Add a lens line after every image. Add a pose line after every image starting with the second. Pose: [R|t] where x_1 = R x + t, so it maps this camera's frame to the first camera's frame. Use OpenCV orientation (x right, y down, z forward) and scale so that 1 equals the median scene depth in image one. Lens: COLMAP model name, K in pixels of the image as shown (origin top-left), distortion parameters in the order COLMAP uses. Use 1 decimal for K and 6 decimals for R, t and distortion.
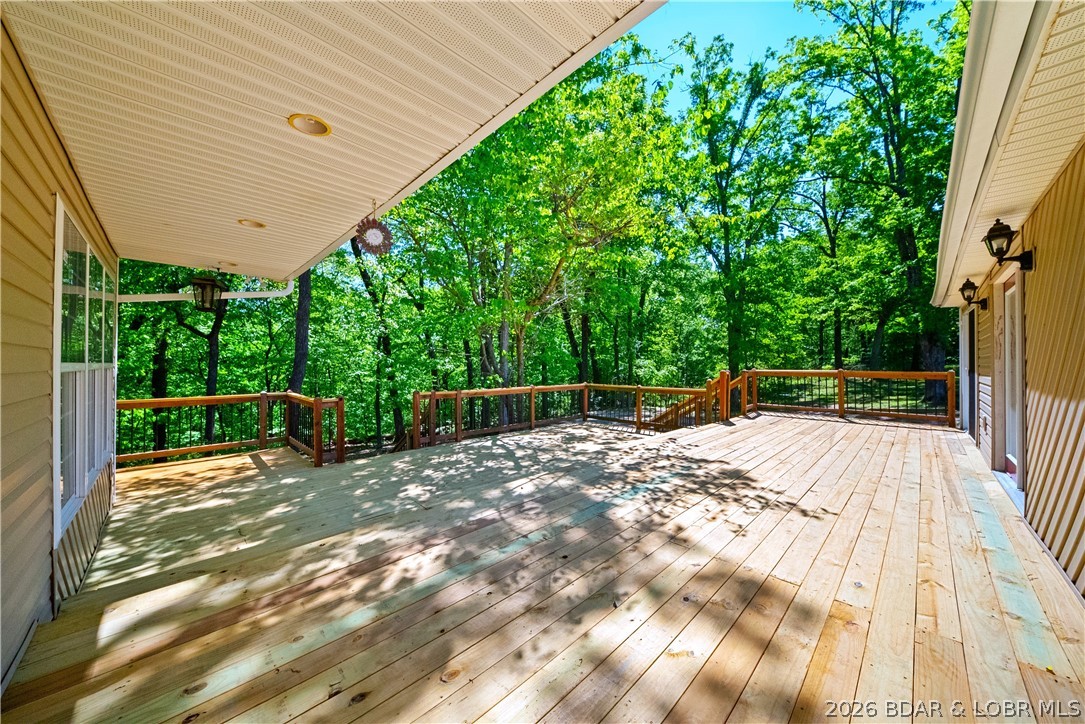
lens RADIAL K [[382.1, 0, 542.5], [0, 382.1, 362.0], [0, 0, 1]] dist [0.077759, 0.000017]
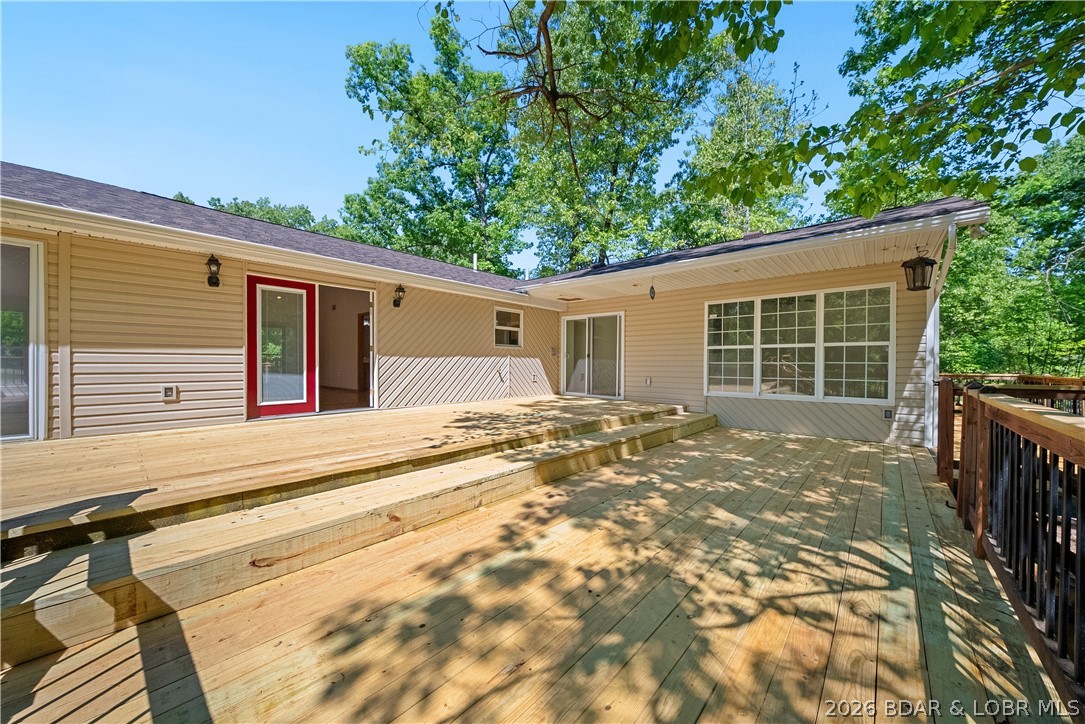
lens RADIAL K [[378.8, 0, 530.1], [0, 378.8, 373.6], [0, 0, 1]] dist [-0.001090, 0.000014]
pose [[-0.999746, -0.000905, -0.022498, 0.178777], [-0.001415, 0.999743, 0.022631, 0.052774], [0.022472, 0.022657, -0.999491, 1.407464]]
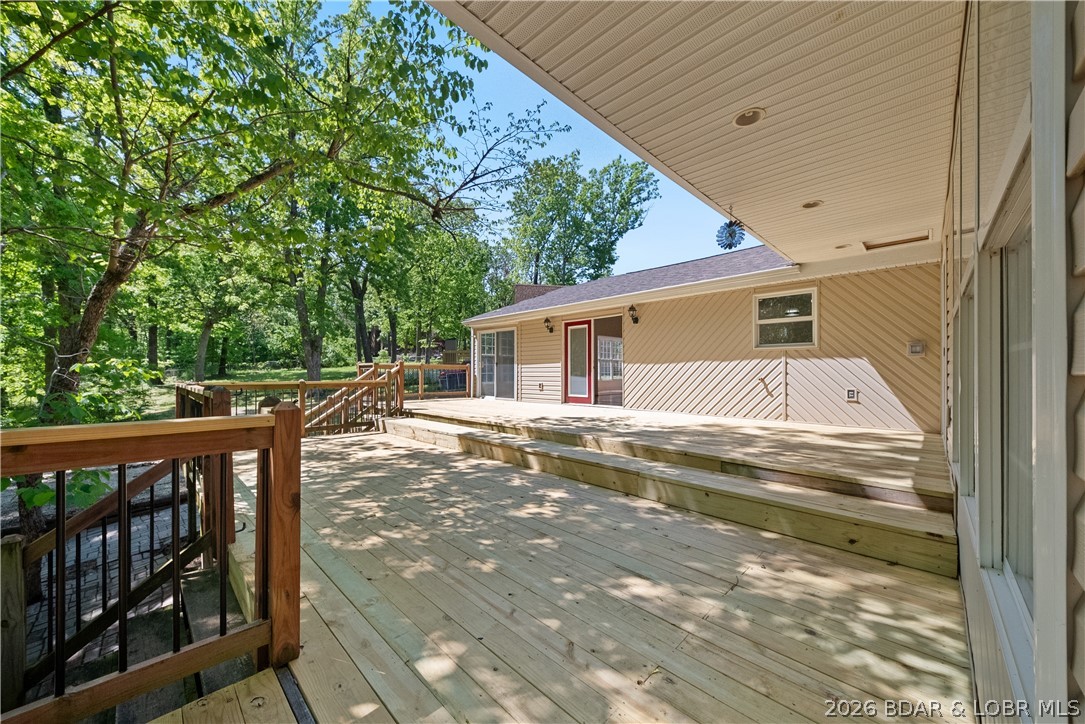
lens RADIAL K [[378.8, 0, 530.1], [0, 378.8, 373.6], [0, 0, 1]] dist [-0.001090, 0.000014]
pose [[0.000057, 0.000878, 1.000000, -0.702184], [-0.000121, 1.000000, -0.000878, 0.057631], [-1.000000, -0.000121, 0.000057, 0.703276]]
